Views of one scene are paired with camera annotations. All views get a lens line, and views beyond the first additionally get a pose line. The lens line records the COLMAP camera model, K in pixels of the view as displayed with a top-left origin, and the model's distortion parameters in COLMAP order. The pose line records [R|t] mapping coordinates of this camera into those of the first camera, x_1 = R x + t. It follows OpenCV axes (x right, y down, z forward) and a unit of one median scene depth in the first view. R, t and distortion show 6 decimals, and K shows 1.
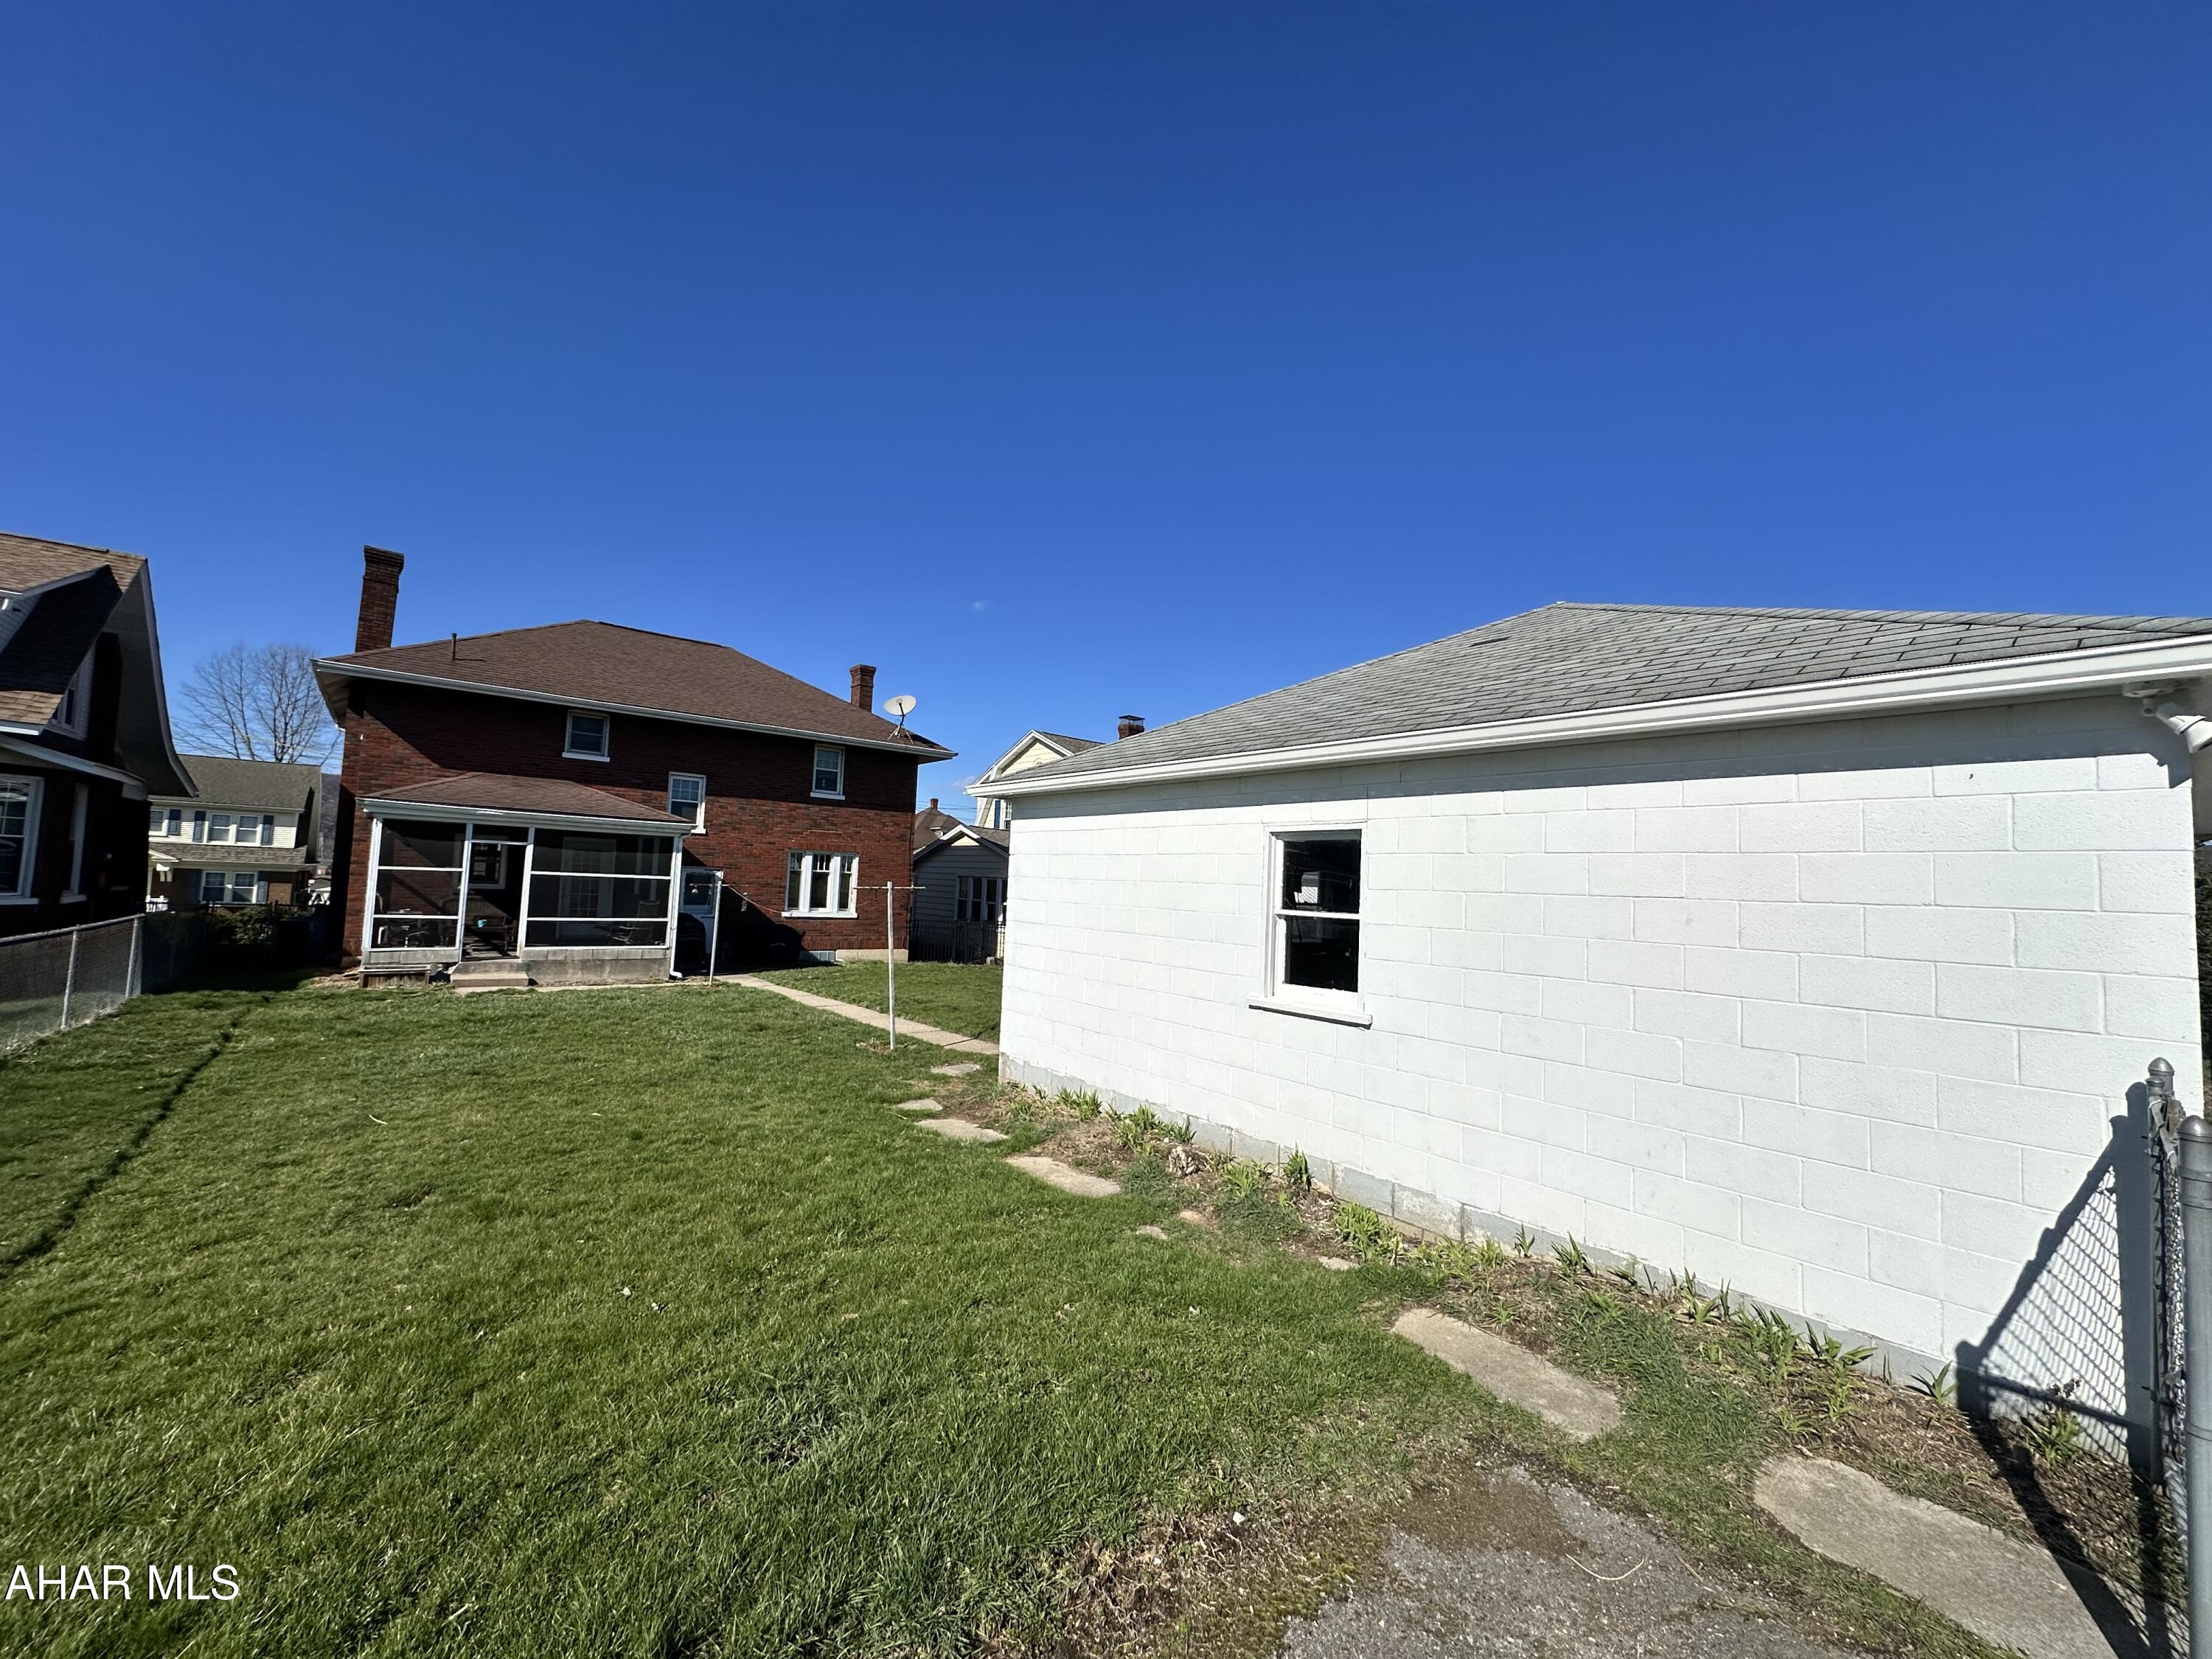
lens RADIAL K [[889.6, 0, 1100.8], [0, 889.6, 831.5], [0, 0, 1]] dist [-0.001540, 0.000204]
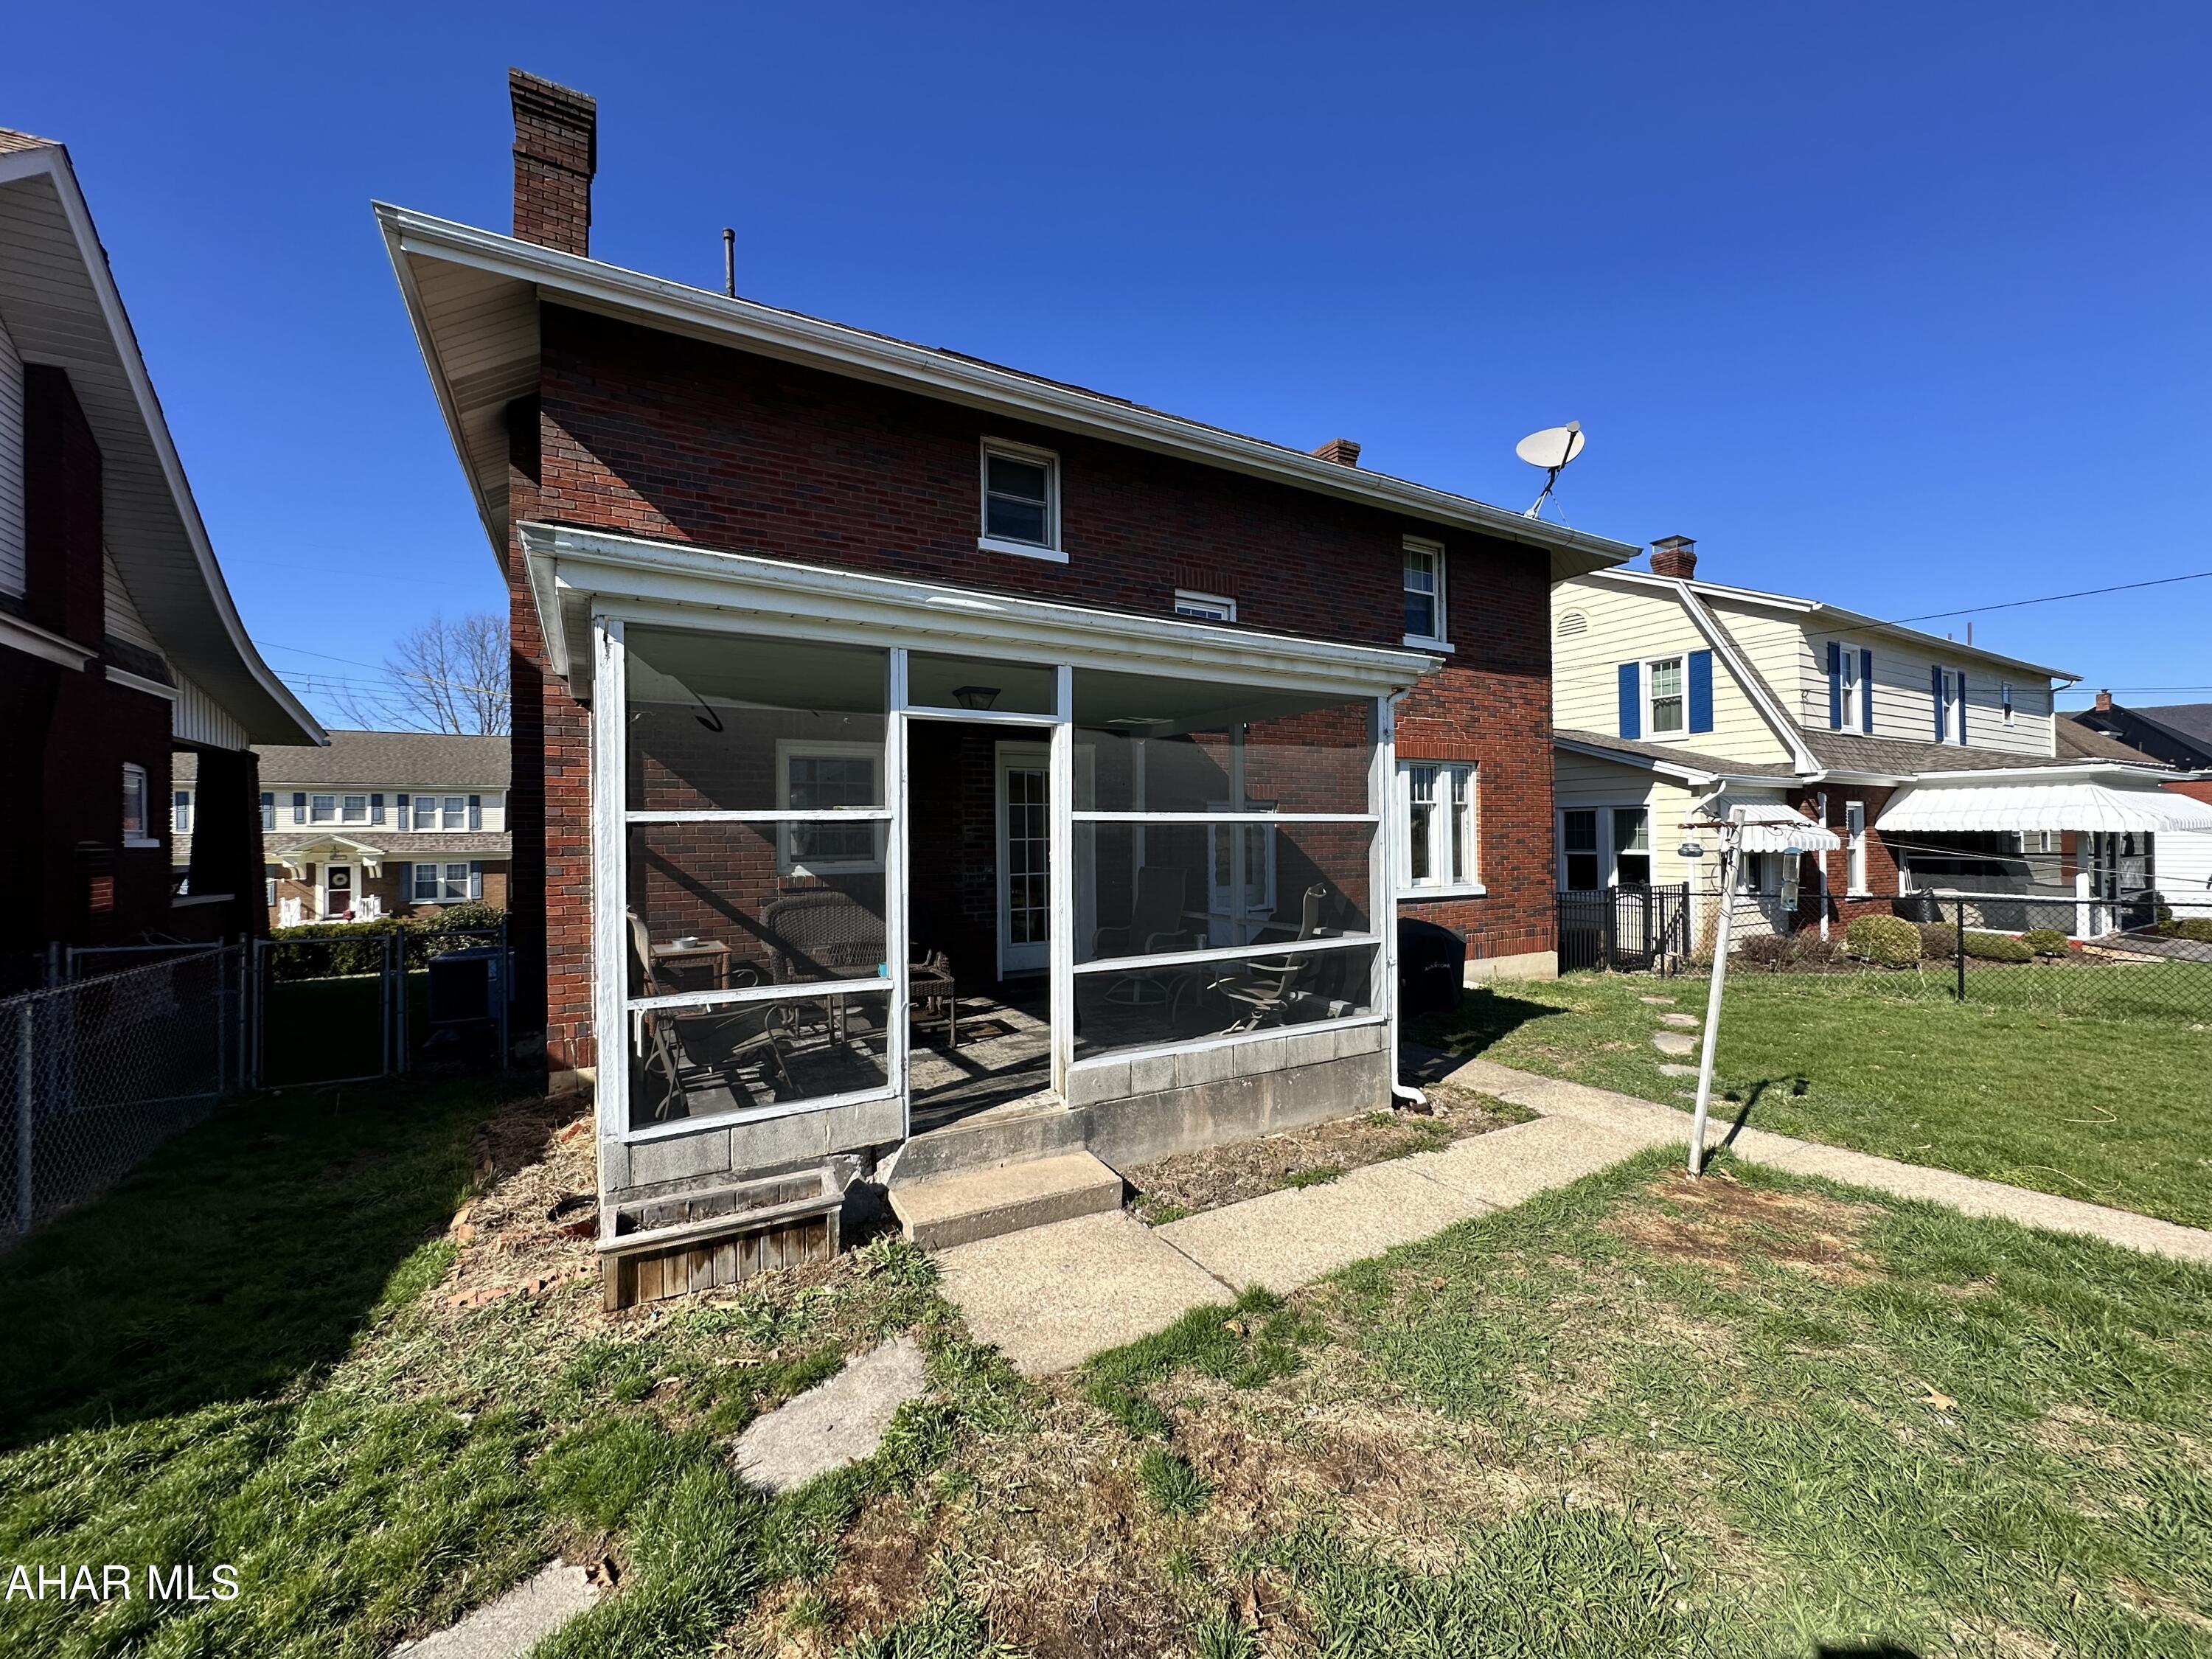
lens RADIAL K [[889.6, 0, 1100.8], [0, 889.6, 831.5], [0, 0, 1]] dist [-0.001540, 0.000204]
pose [[0.985417, -0.054293, -0.161259, -0.403517], [0.062747, 0.996884, 0.047794, 0.025964], [0.158162, -0.057216, 0.985754, 0.486936]]
